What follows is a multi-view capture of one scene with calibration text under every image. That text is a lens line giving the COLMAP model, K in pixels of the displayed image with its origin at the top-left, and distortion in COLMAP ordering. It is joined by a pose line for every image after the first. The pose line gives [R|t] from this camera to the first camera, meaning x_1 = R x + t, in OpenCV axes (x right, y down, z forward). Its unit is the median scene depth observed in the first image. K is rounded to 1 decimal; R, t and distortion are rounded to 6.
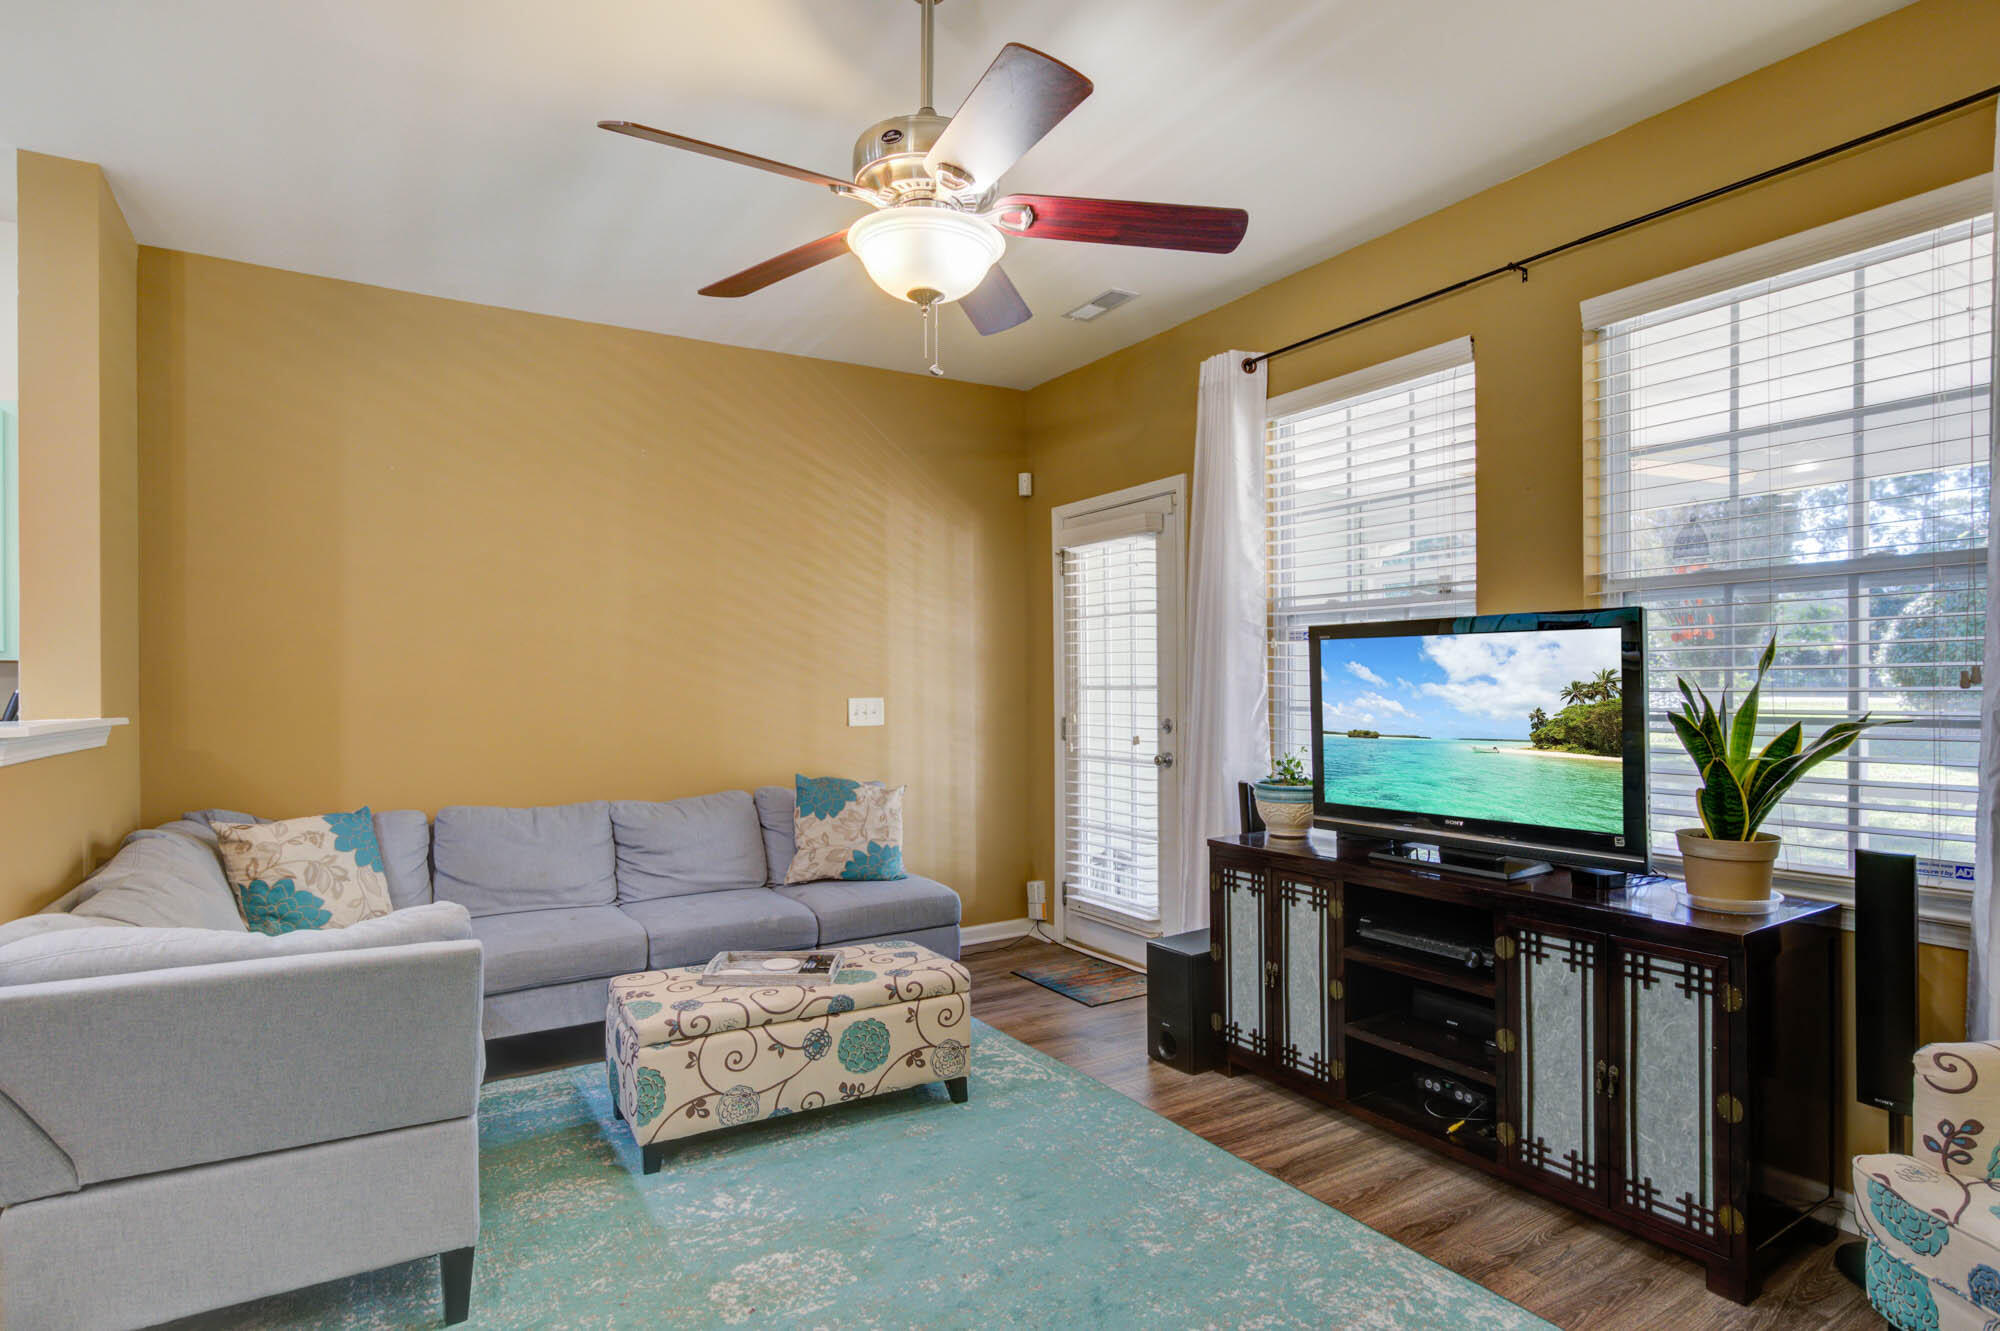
lens RADIAL K [[1027.2, 0, 1031.3], [0, 1027.2, 684.8], [0, 0, 1]] dist [-0.016576, 0.006111]
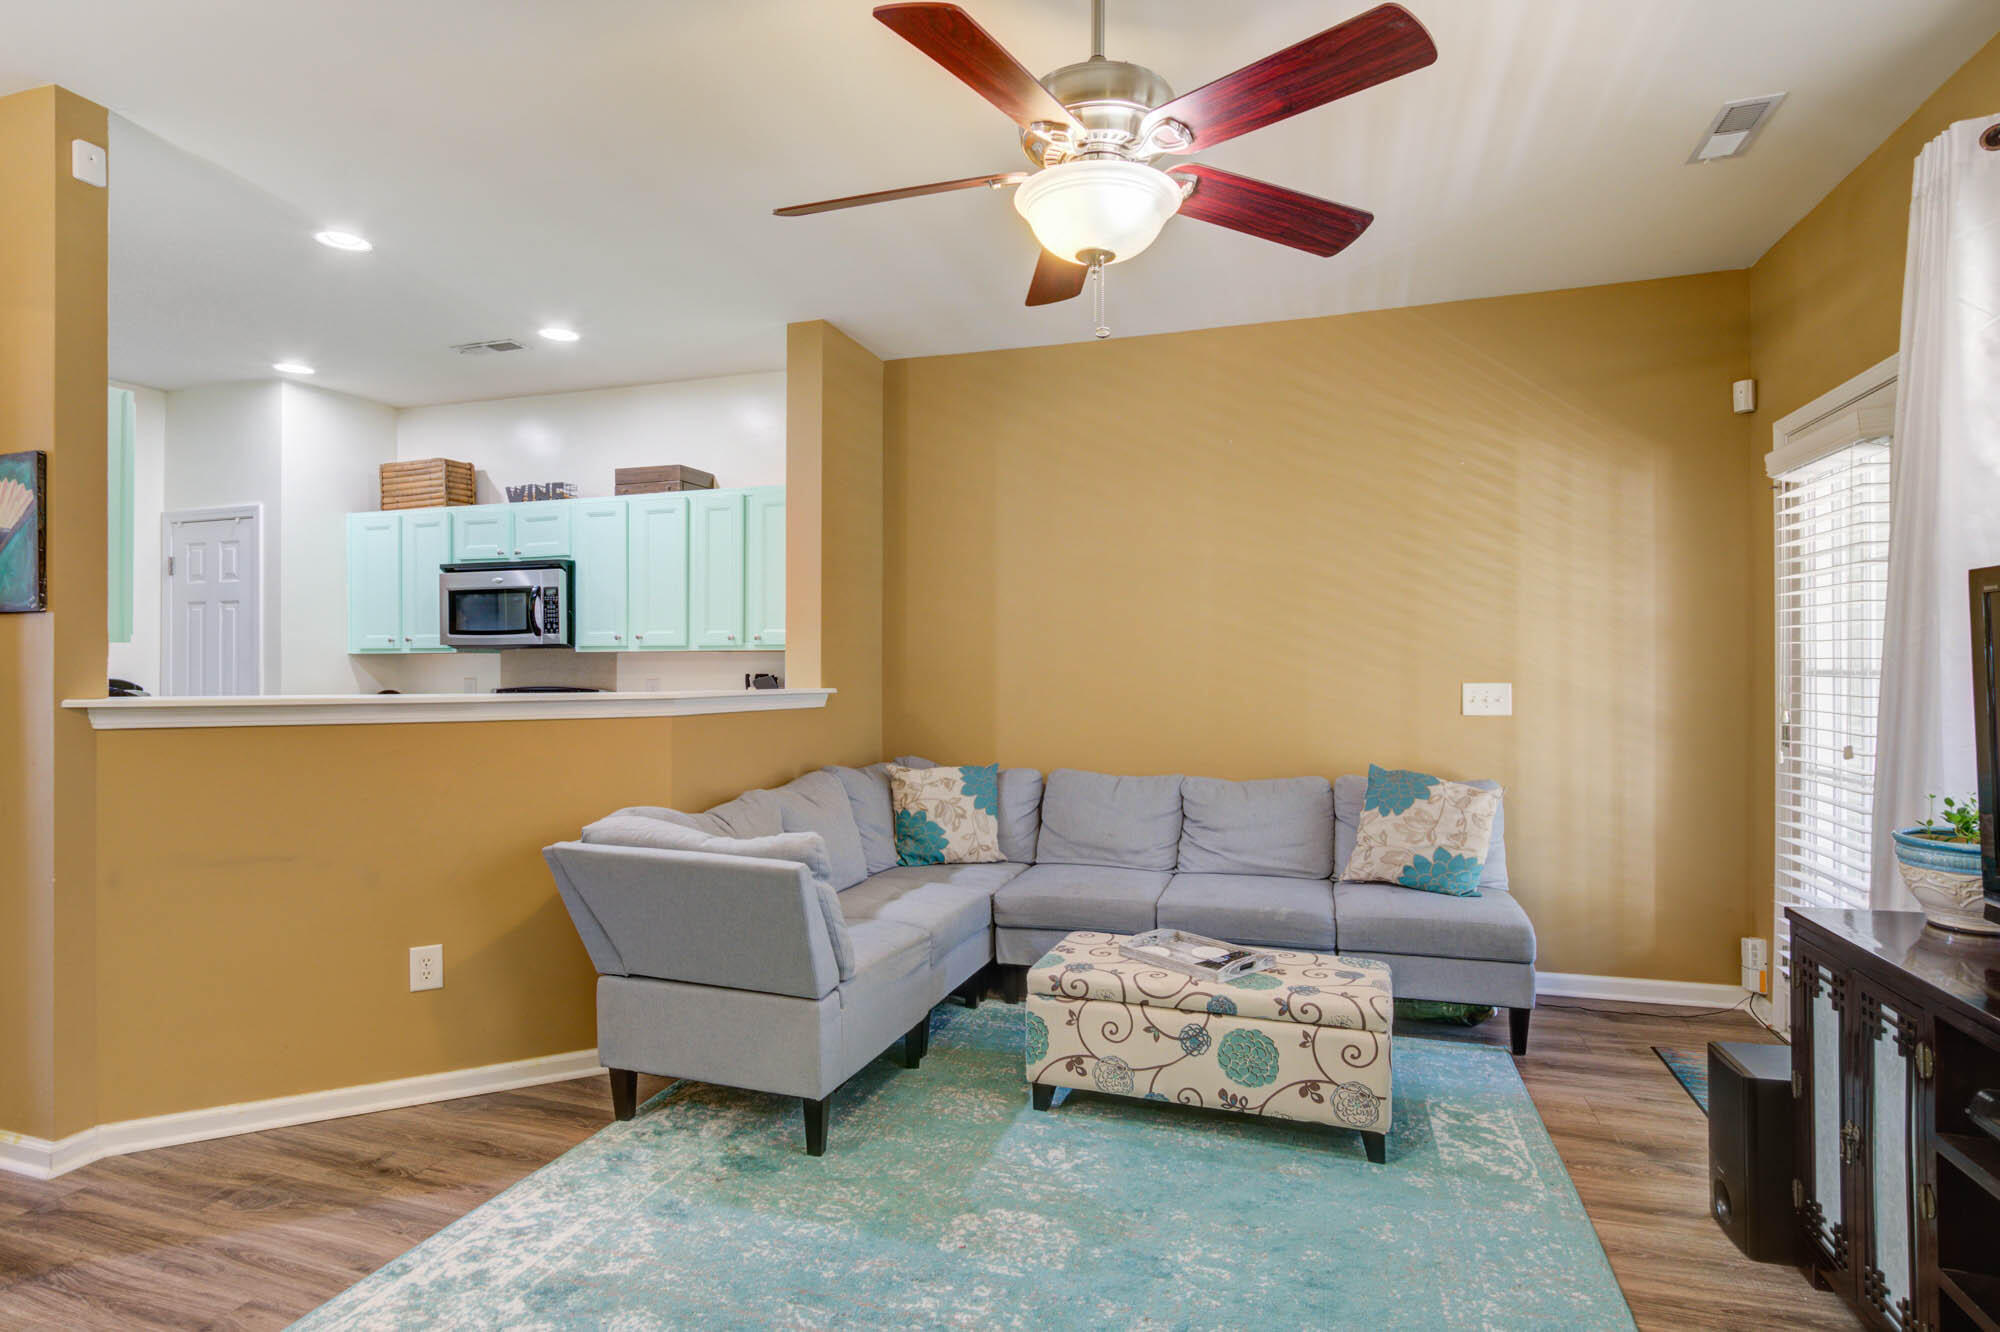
lens RADIAL K [[1027.2, 0, 1011.9], [0, 1027.2, 666.0], [0, 0, 1]] dist [-0.016576, 0.006111]
pose [[0.637139, 0.001728, -0.770747, 0.359032], [-0.002443, 0.999997, 0.000223, -0.001348], [0.770745, 0.001740, 0.637141, 0.212003]]
